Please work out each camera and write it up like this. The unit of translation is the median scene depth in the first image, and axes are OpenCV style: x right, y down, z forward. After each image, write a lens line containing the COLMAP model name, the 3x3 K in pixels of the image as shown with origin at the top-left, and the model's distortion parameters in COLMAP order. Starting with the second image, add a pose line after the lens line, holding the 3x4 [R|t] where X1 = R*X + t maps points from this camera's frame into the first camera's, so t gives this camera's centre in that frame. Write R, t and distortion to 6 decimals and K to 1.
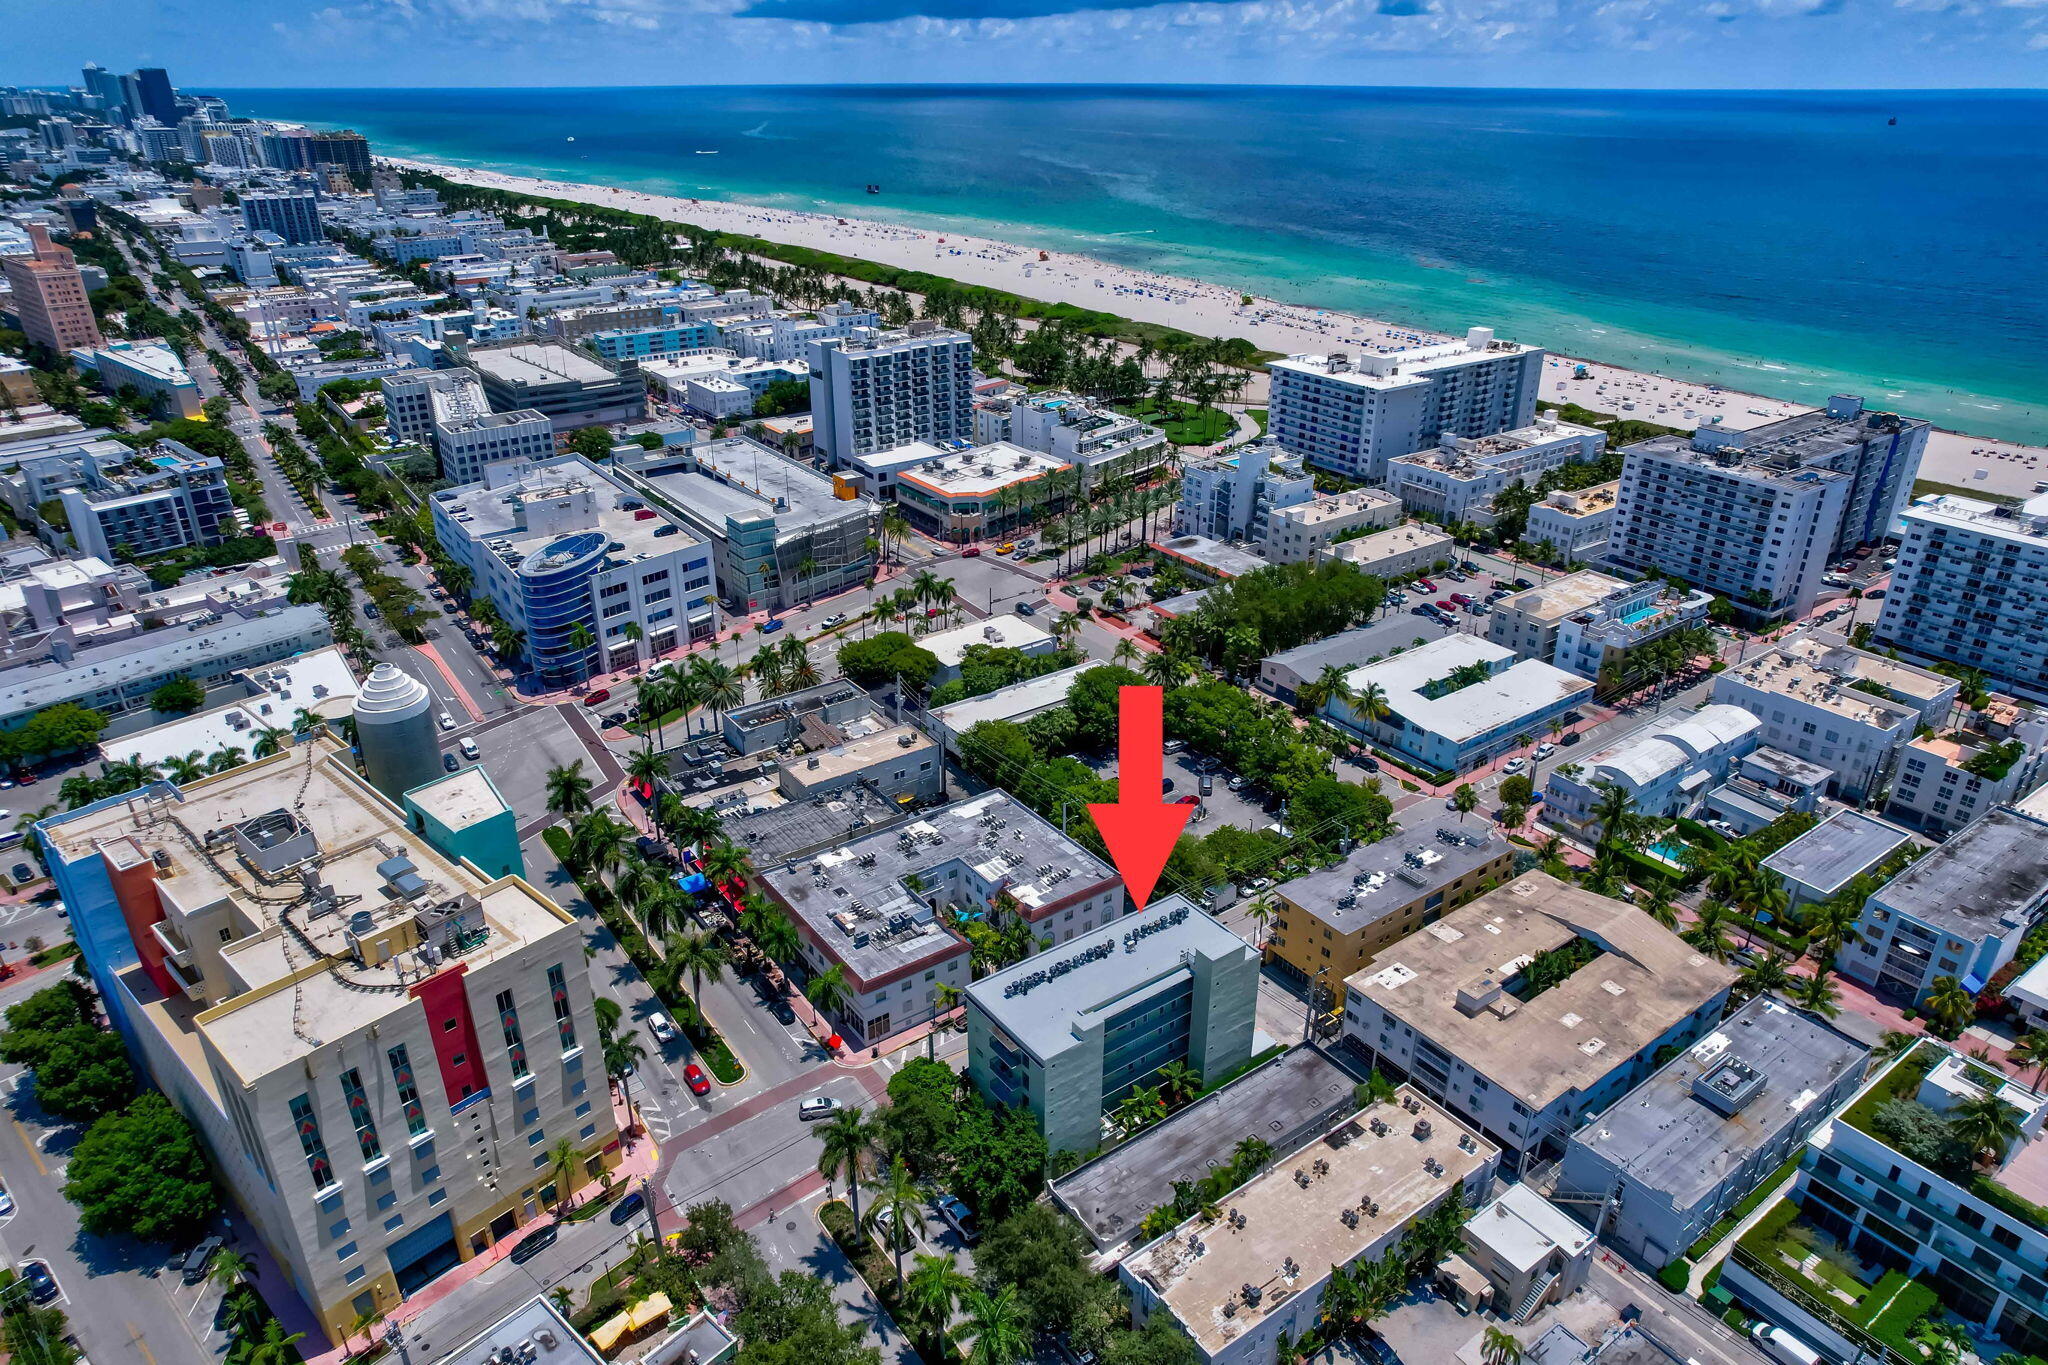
lens RADIAL K [[1309.5, 0, 1040.2], [0, 1309.5, 685.5], [0, 0, 1]] dist [-0.011382, 0.008528]
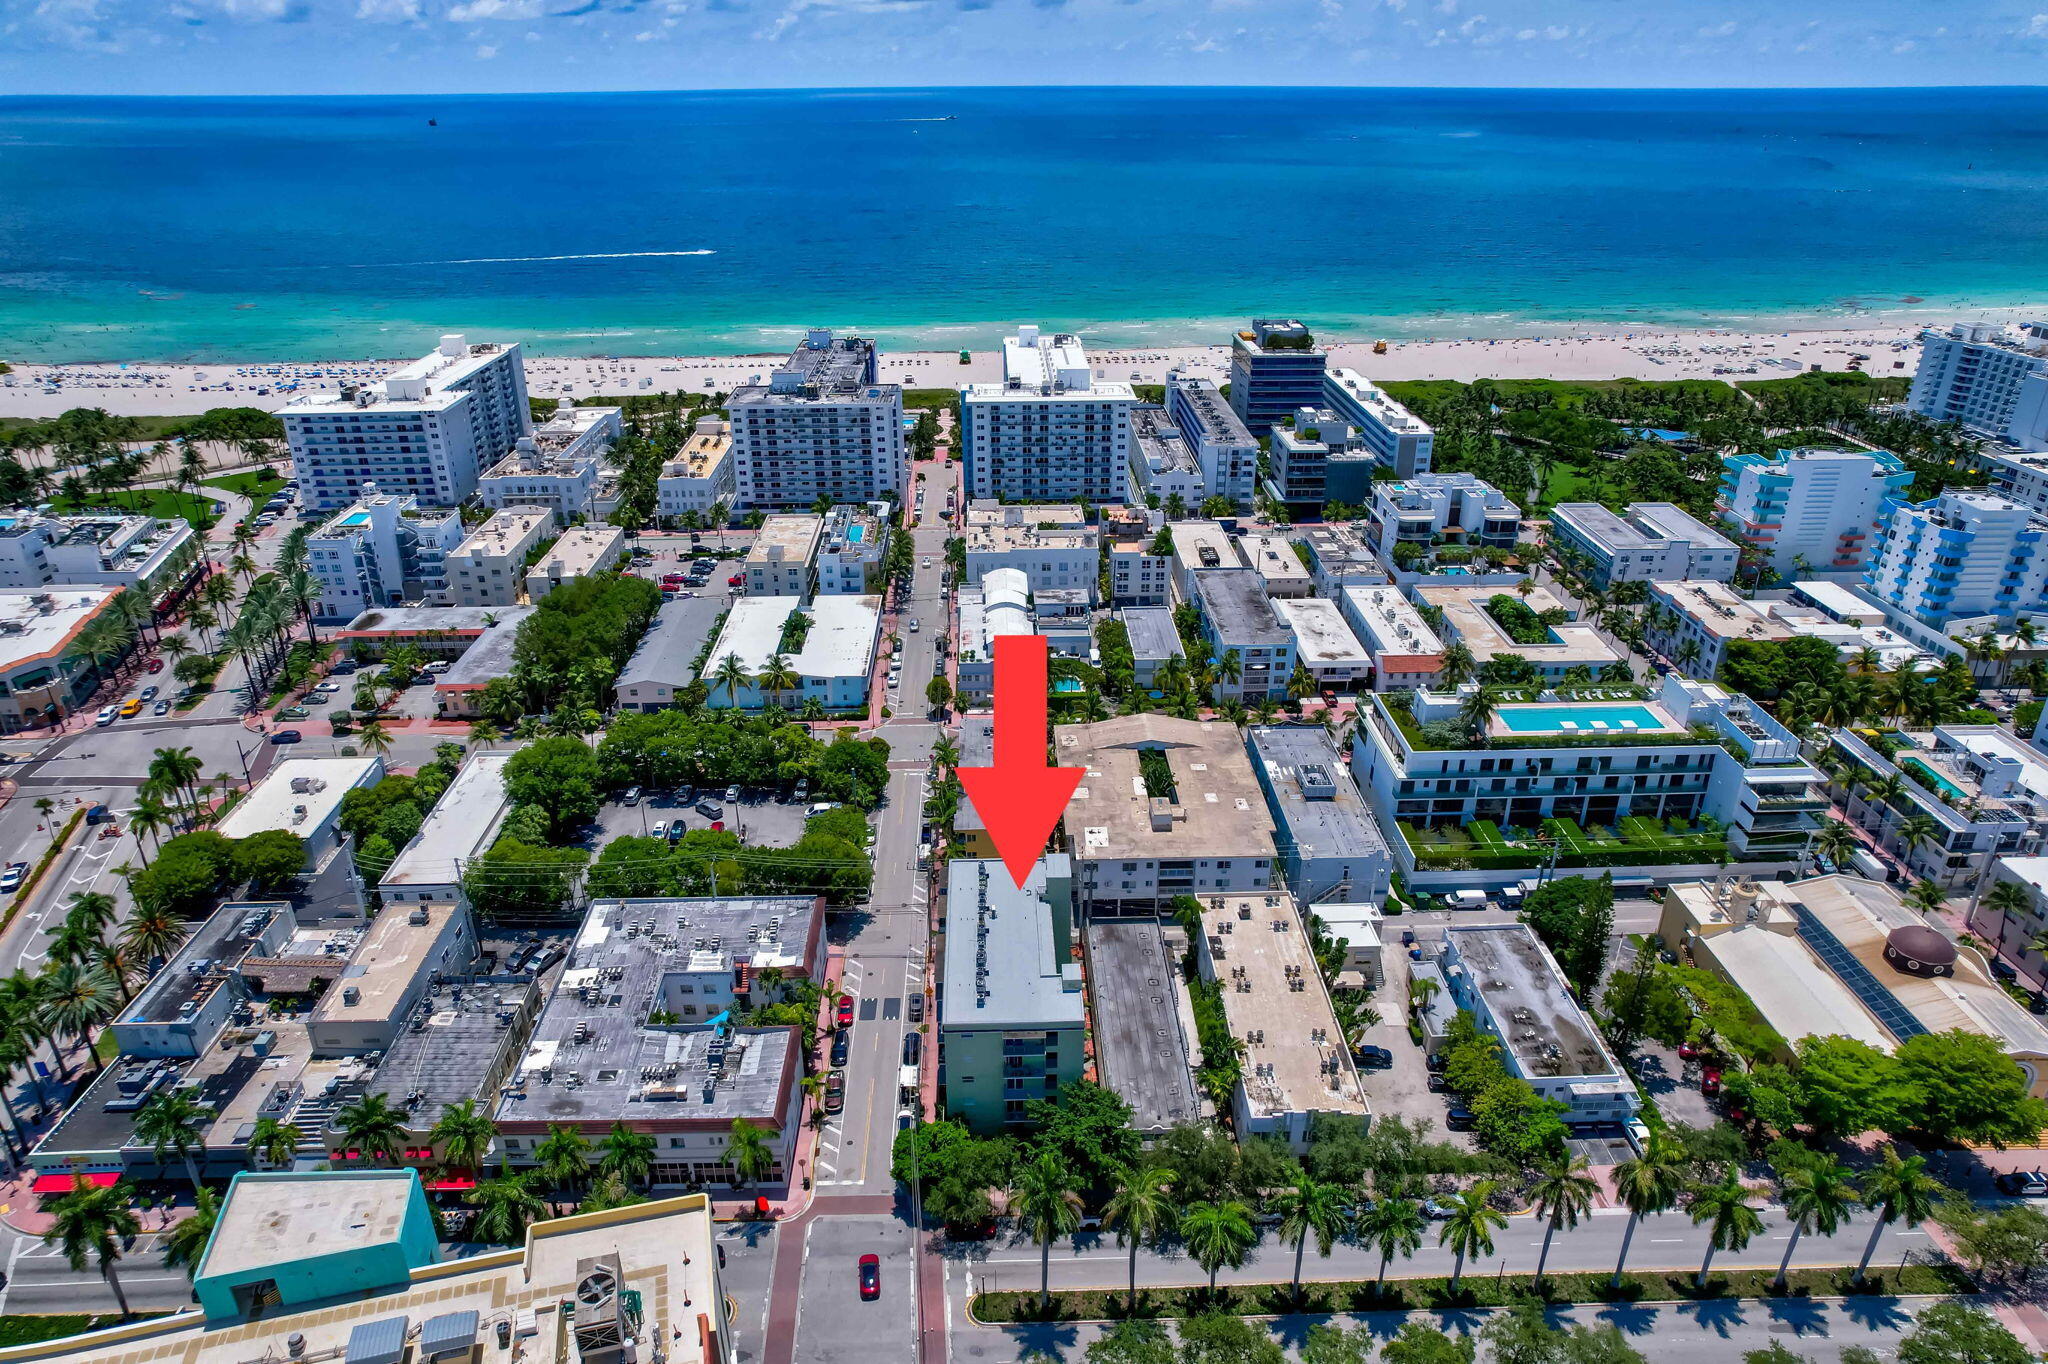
lens RADIAL K [[1309.5, 0, 1031.0], [0, 1309.5, 684.4], [0, 0, 1]] dist [-0.011382, 0.008528]
pose [[0.573405, -0.359858, 0.736009, -0.356890], [0.364408, 0.916636, 0.164272, -0.068509], [-0.733767, 0.174013, 0.656739, 0.175228]]
